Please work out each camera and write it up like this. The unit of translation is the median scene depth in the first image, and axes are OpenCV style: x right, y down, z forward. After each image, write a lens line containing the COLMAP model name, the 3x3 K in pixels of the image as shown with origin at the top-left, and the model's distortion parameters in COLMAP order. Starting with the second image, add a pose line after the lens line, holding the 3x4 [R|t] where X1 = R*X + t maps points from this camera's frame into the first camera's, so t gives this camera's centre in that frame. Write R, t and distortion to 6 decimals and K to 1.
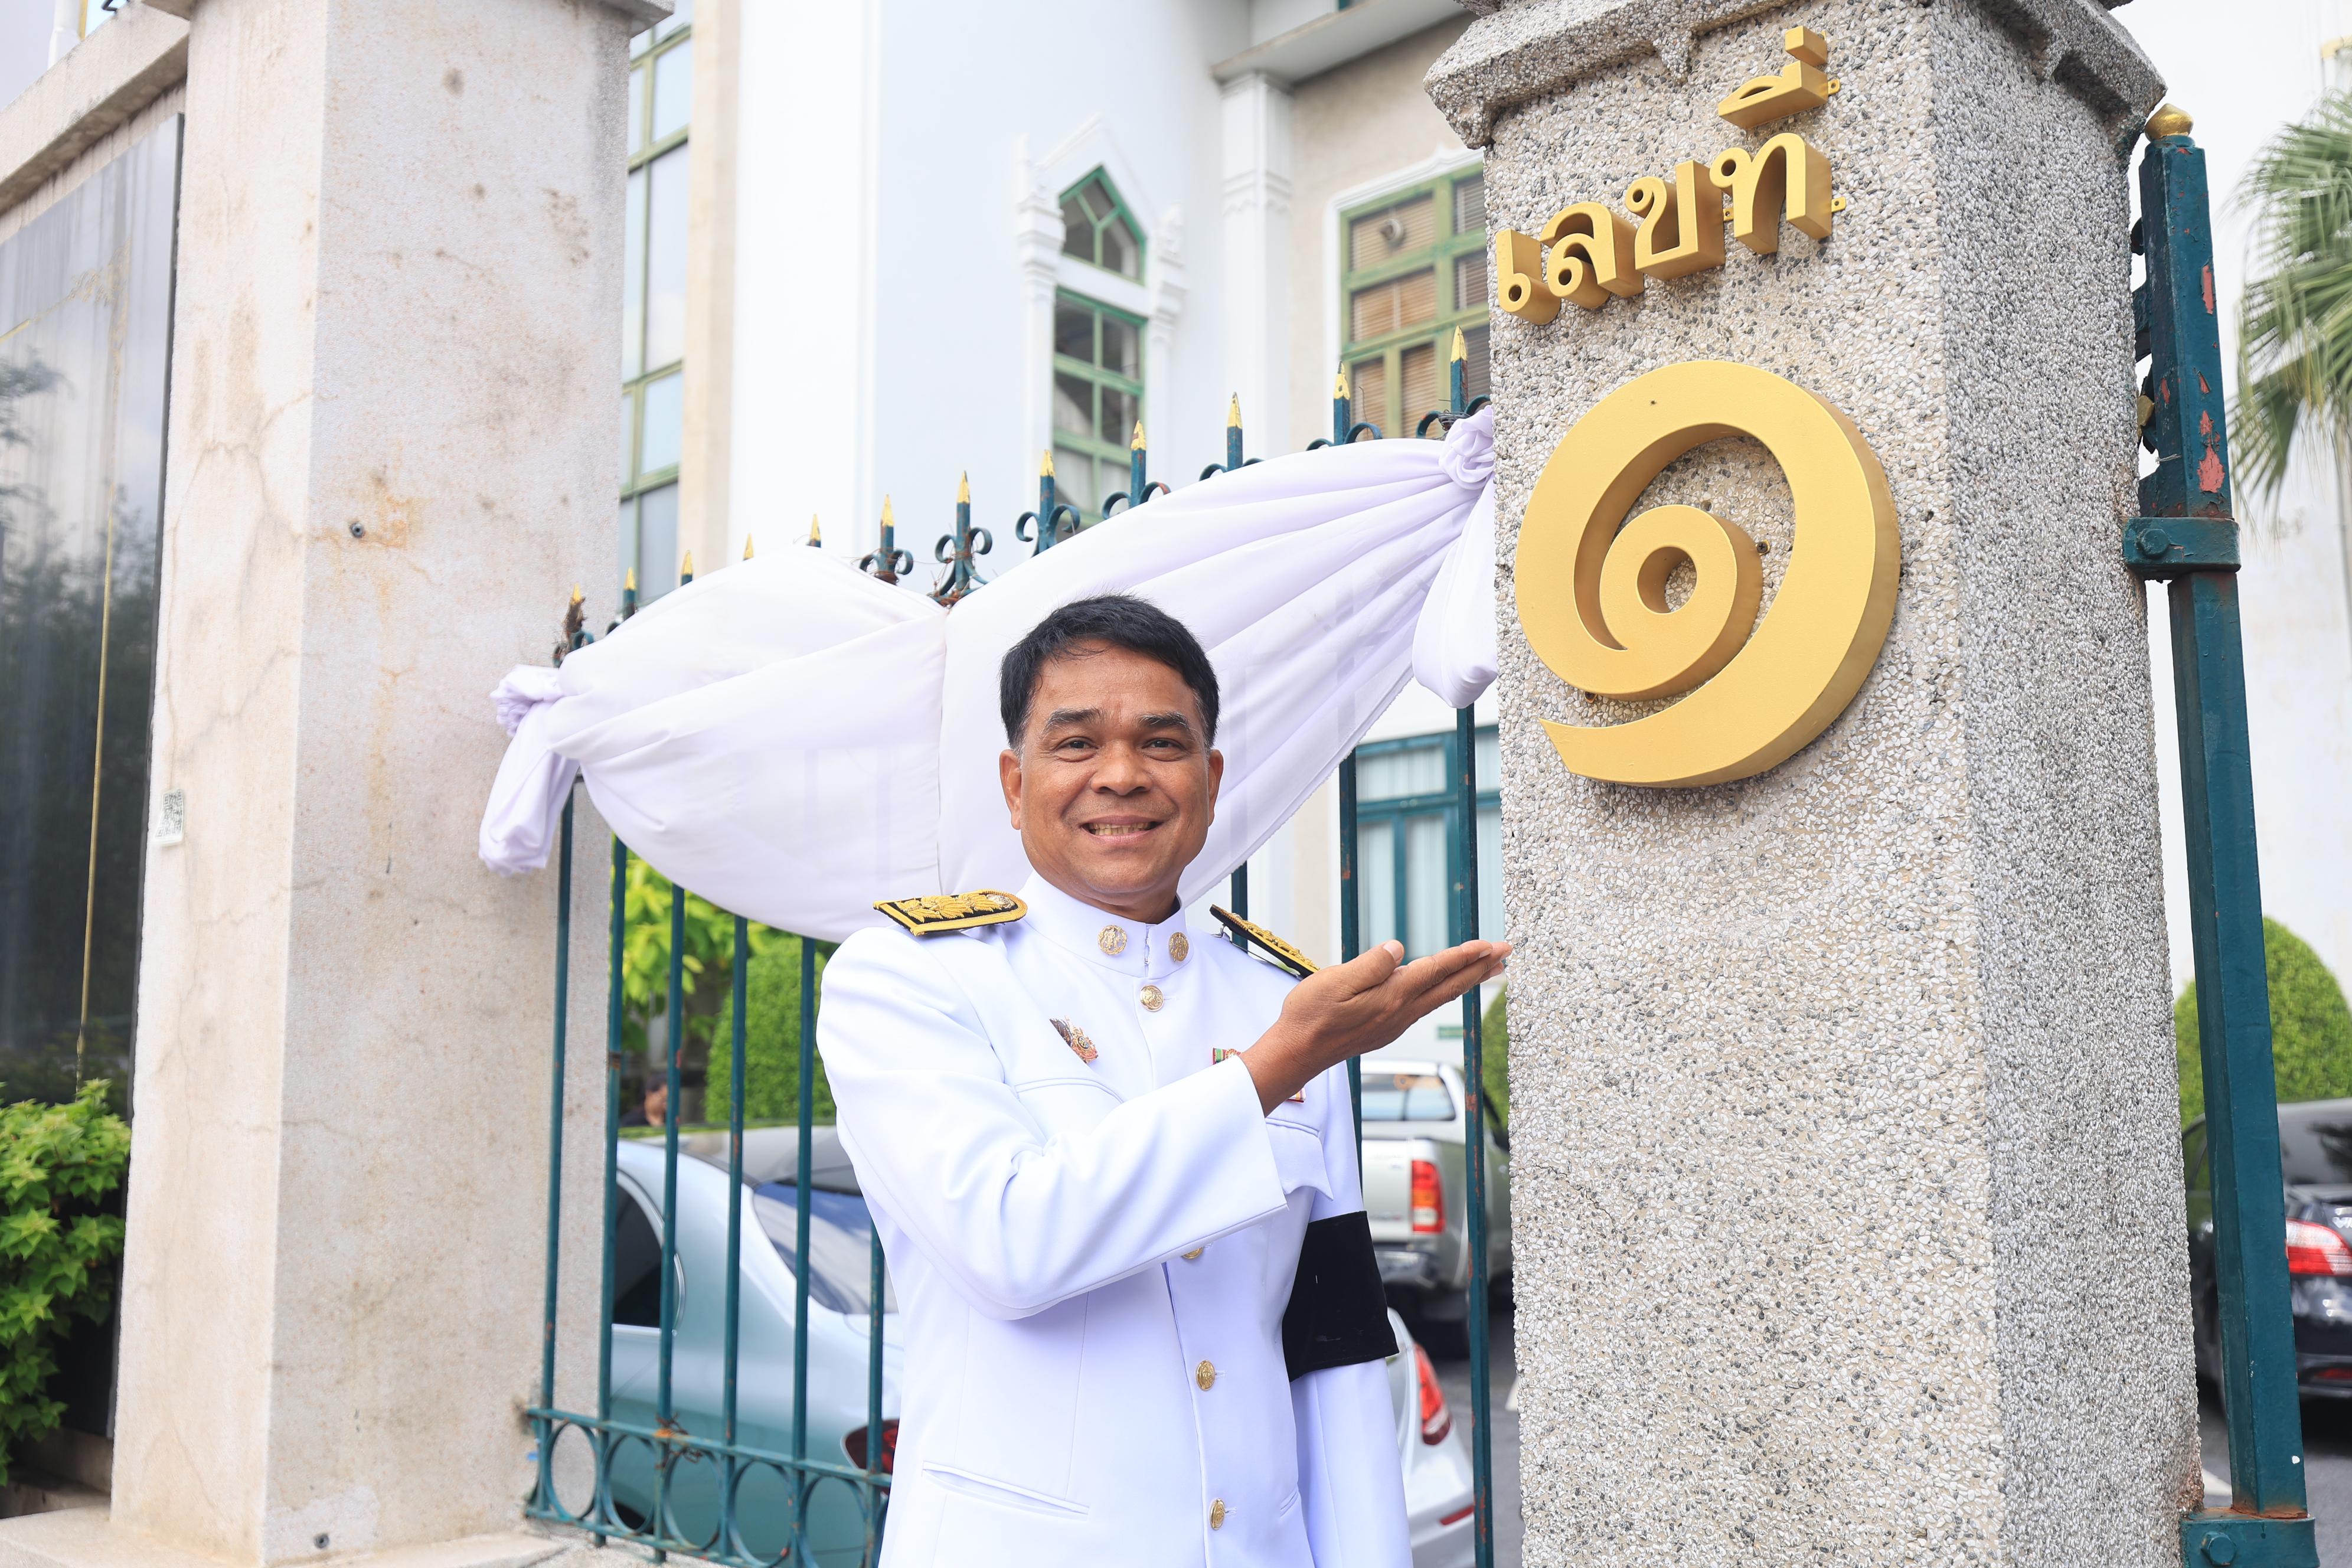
lens RADIAL K [[2240.3, 0, 1176.0], [0, 2240.3, 784.0], [0, 0, 1]] dist [-0.000973, 0.008132]
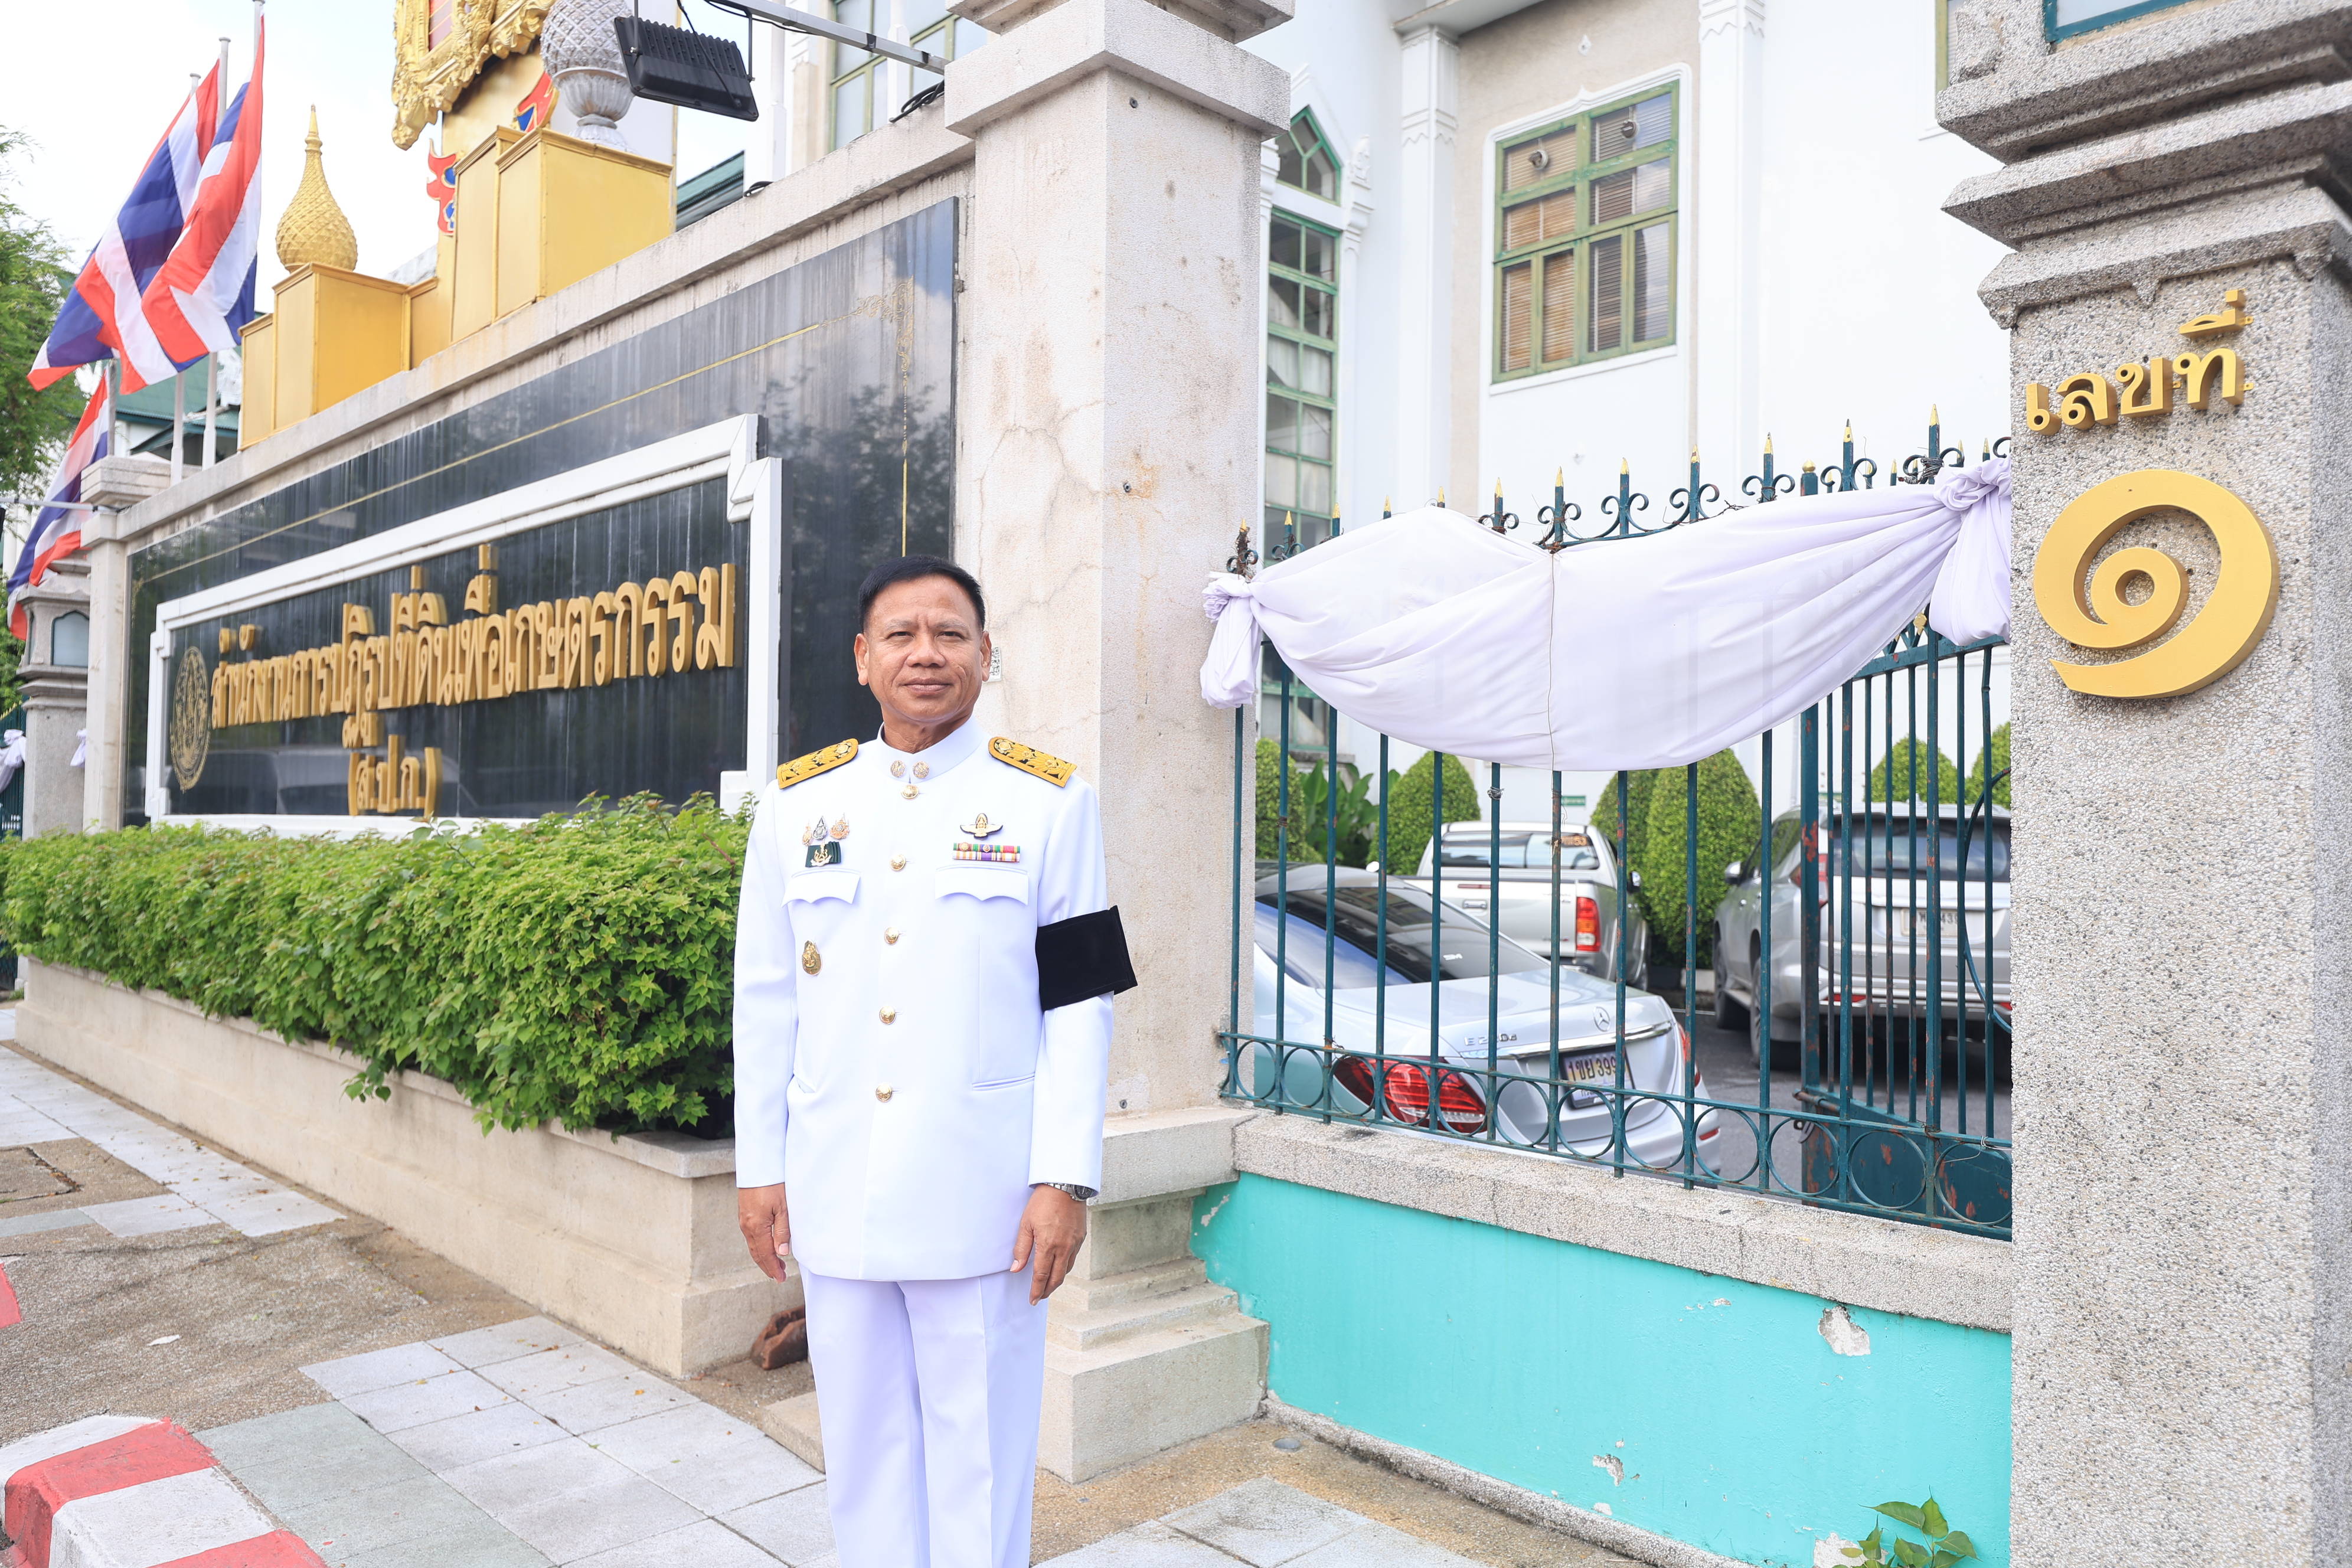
lens RADIAL K [[1768.1, 0, 1195.7], [0, 1768.1, 778.8], [0, 0, 1]] dist [-0.003767, -0.000922]
pose [[0.997292, 0.018847, -0.071083, -0.234552], [-0.011496, 0.994672, 0.102446, -0.038637], [0.072635, -0.101351, 0.992196, -0.275268]]
